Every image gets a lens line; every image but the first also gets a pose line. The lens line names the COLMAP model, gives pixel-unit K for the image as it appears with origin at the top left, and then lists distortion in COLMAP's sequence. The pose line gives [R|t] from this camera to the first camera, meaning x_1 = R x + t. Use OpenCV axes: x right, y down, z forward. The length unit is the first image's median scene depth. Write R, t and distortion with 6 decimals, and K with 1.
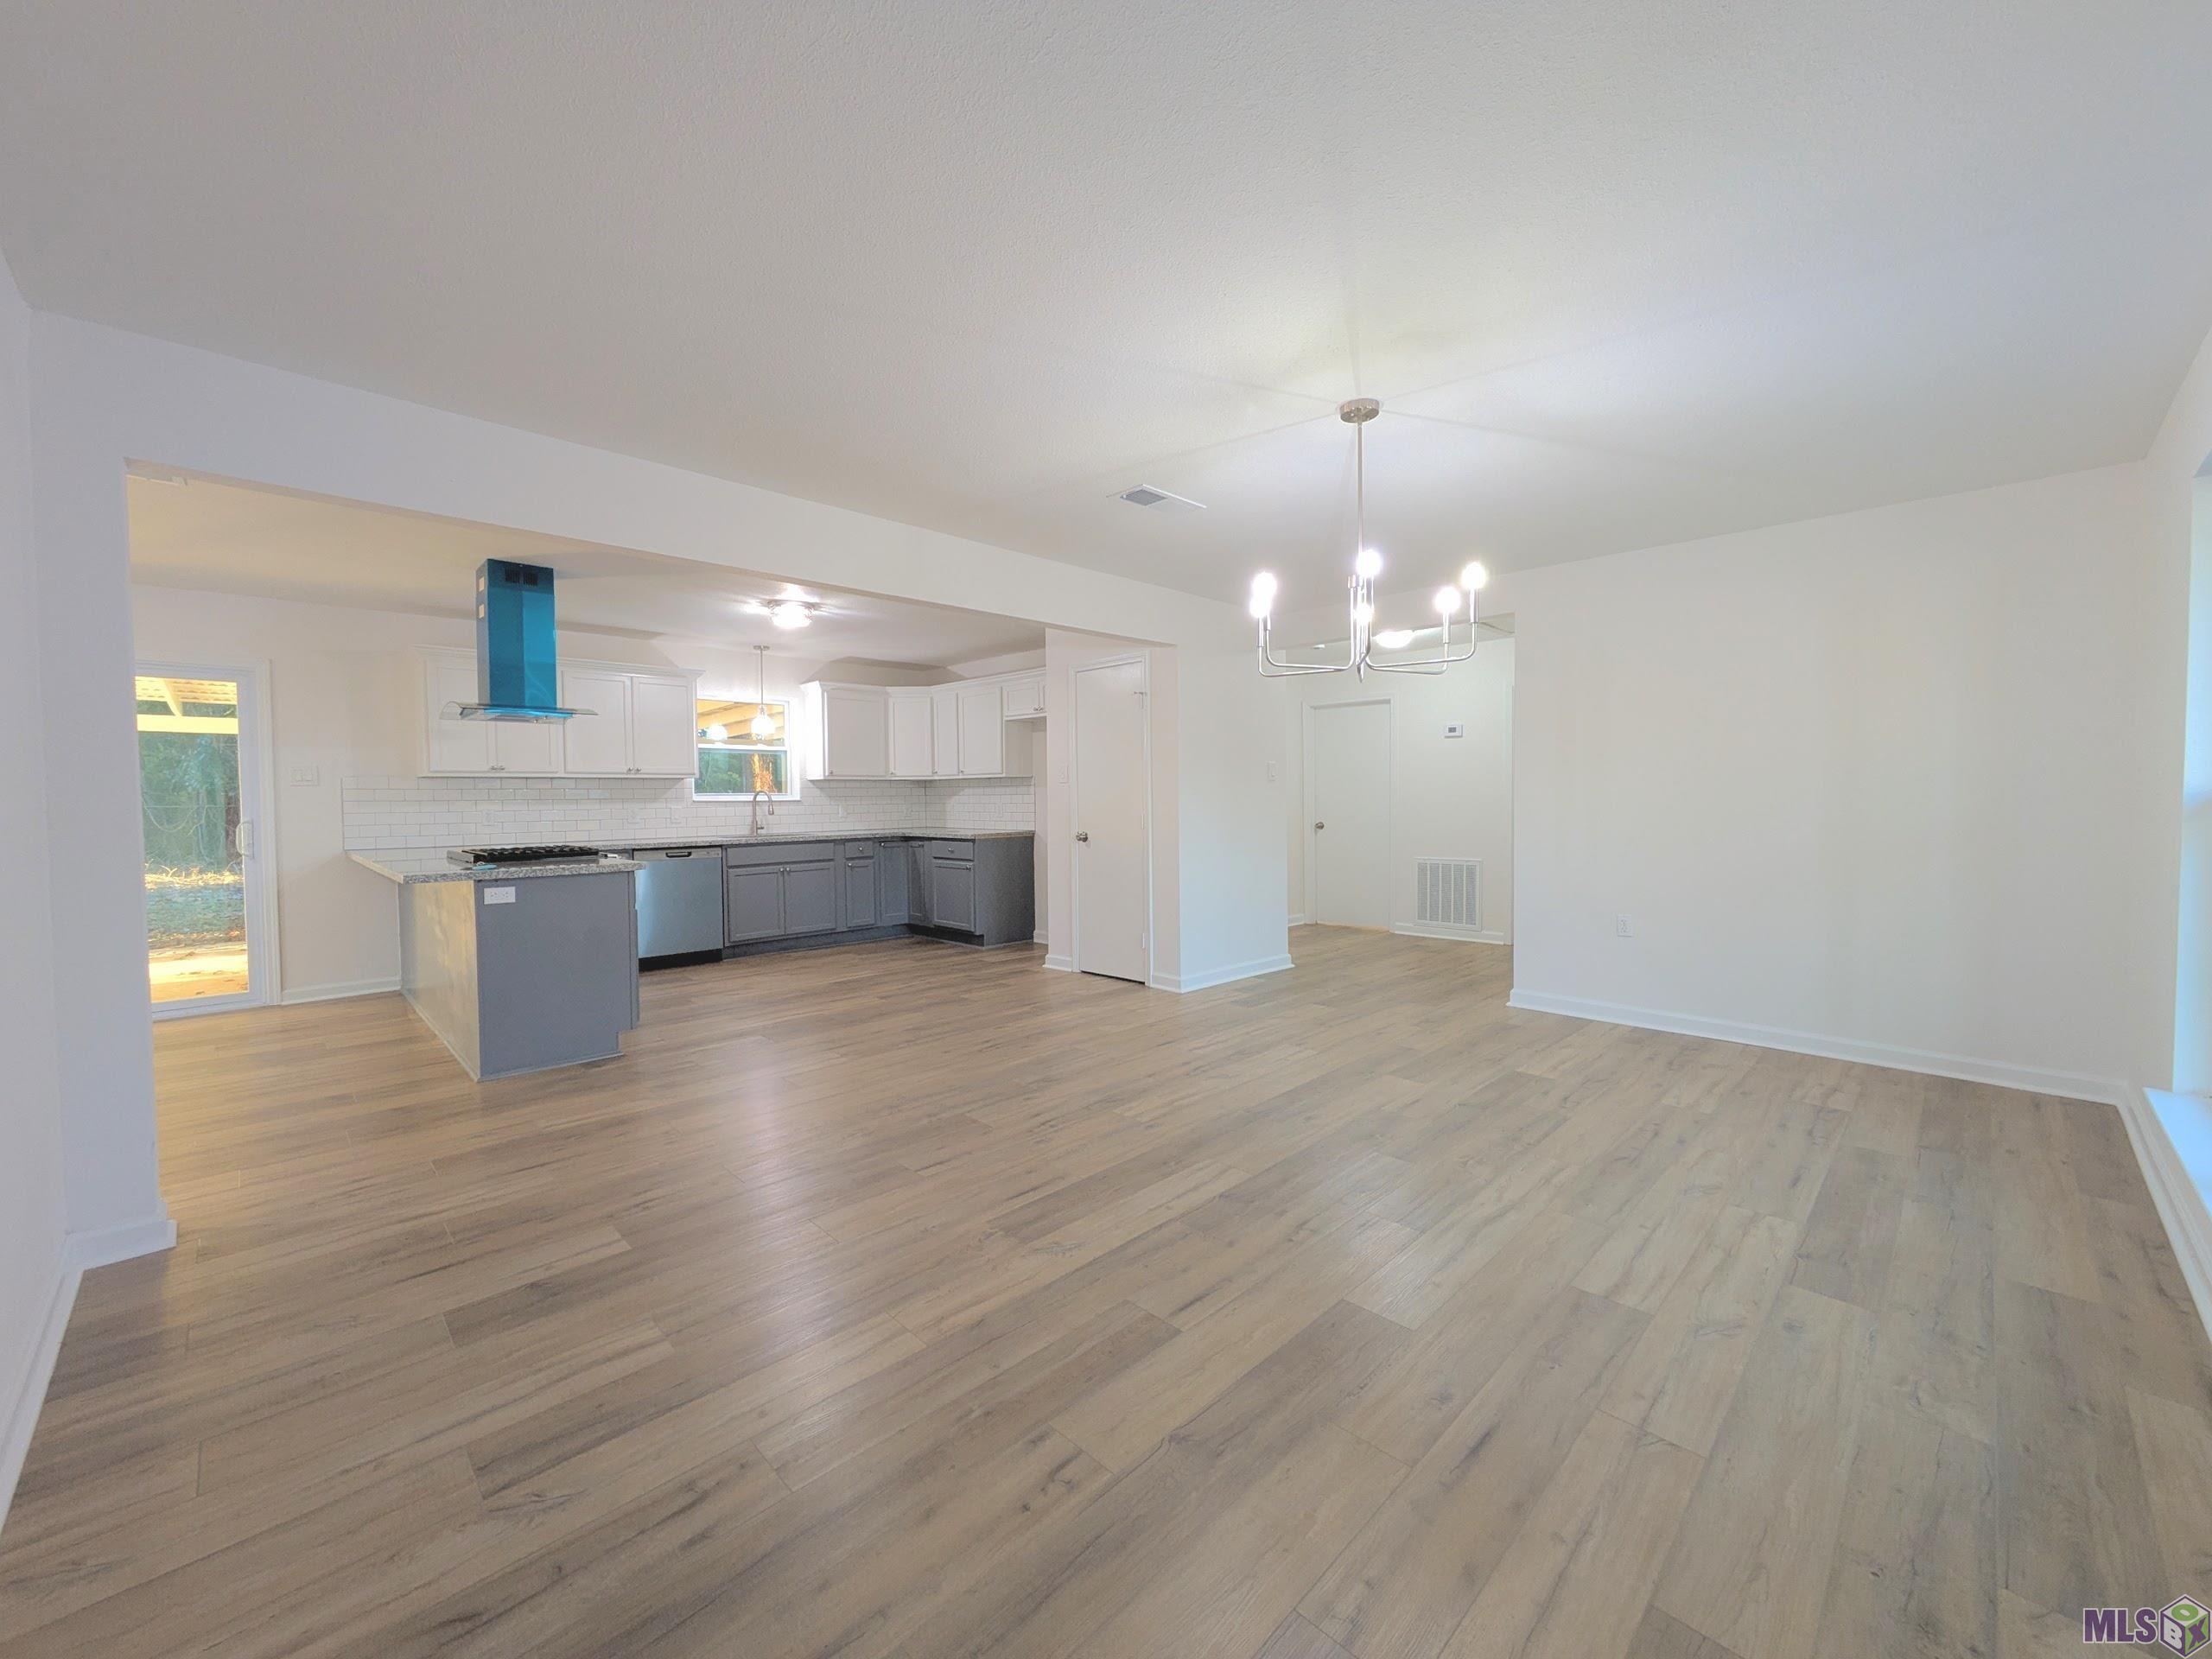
lens RADIAL K [[871.9, 0, 1097.0], [0, 871.9, 817.9], [0, 0, 1]] dist [-0.005190, 0.002733]
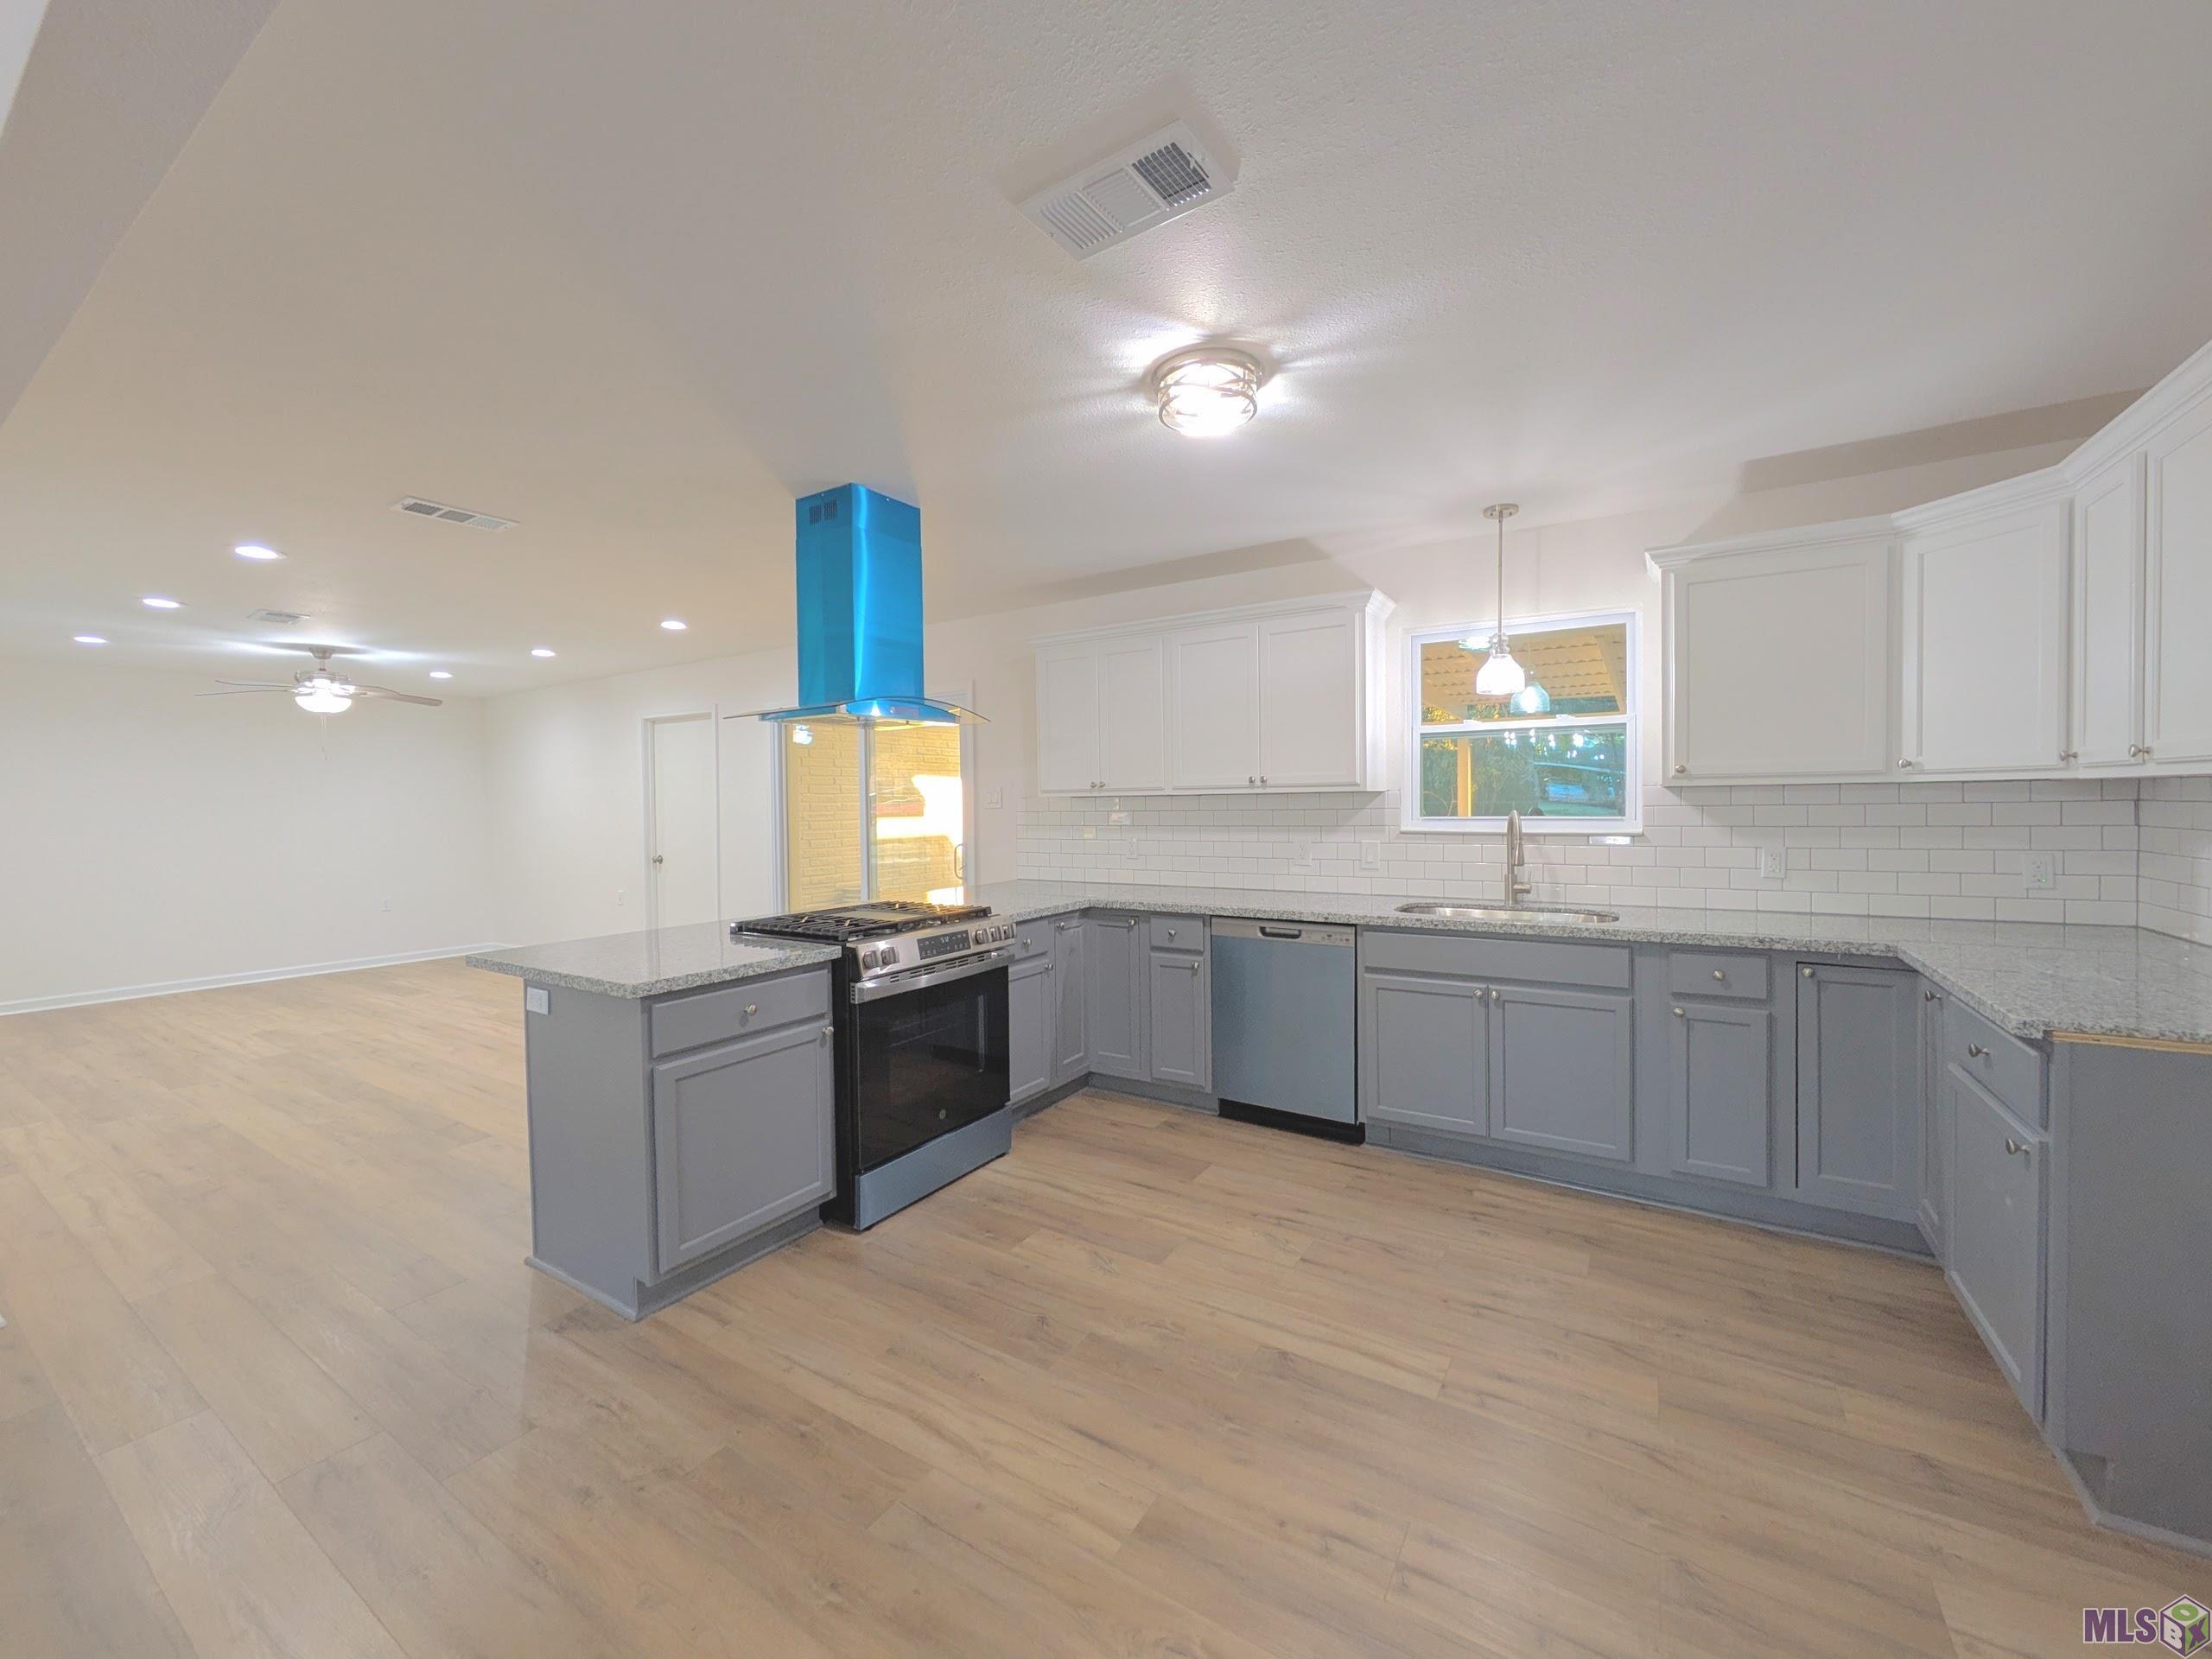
lens RADIAL K [[871.9, 0, 1099.9], [0, 871.9, 820.6], [0, 0, 1]] dist [-0.005190, 0.002733]
pose [[0.225941, 0.028897, -0.973712, 0.033056], [-0.010618, 0.999574, 0.027201, -0.043215], [0.974083, 0.004193, 0.226151, 0.768160]]
